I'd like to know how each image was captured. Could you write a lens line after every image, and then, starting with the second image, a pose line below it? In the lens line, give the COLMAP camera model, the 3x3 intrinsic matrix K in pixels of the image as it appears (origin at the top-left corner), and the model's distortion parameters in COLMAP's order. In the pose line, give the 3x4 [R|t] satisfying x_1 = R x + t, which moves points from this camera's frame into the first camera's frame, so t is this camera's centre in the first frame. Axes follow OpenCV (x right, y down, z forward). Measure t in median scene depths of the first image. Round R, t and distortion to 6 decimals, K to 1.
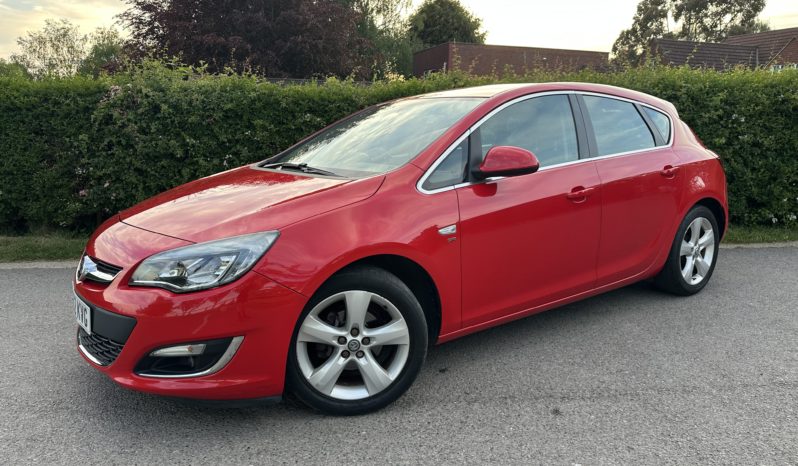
lens RADIAL K [[564.0, 0, 395.9], [0, 564.0, 235.2], [0, 0, 1]] dist [0.009002, -0.010670]
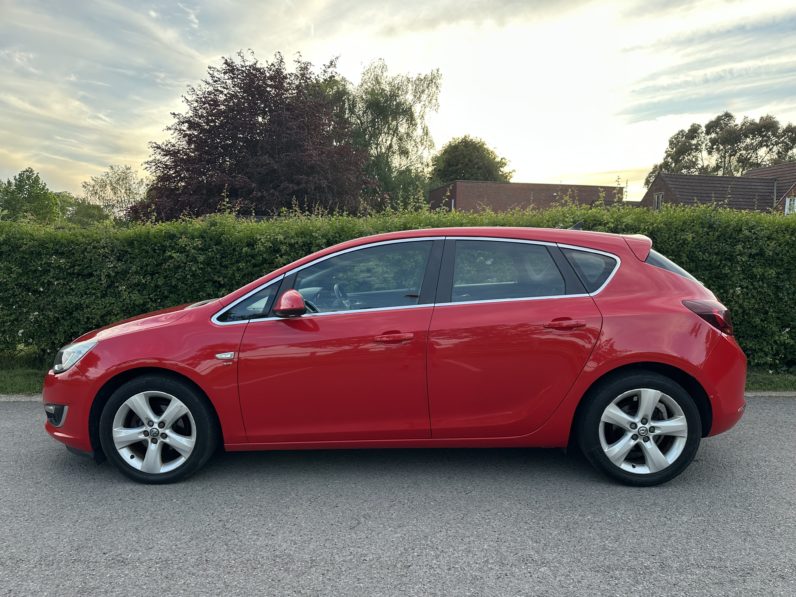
lens RADIAL K [[560.1, 0, 396.4], [0, 560.1, 298.1], [0, 0, 1]] dist [0.031719, -0.034749]
pose [[0.994057, 0.005809, -0.108702, 0.541995], [-0.019008, 0.992497, -0.120784, -0.023104], [0.107184, 0.122132, 0.986709, 0.044317]]
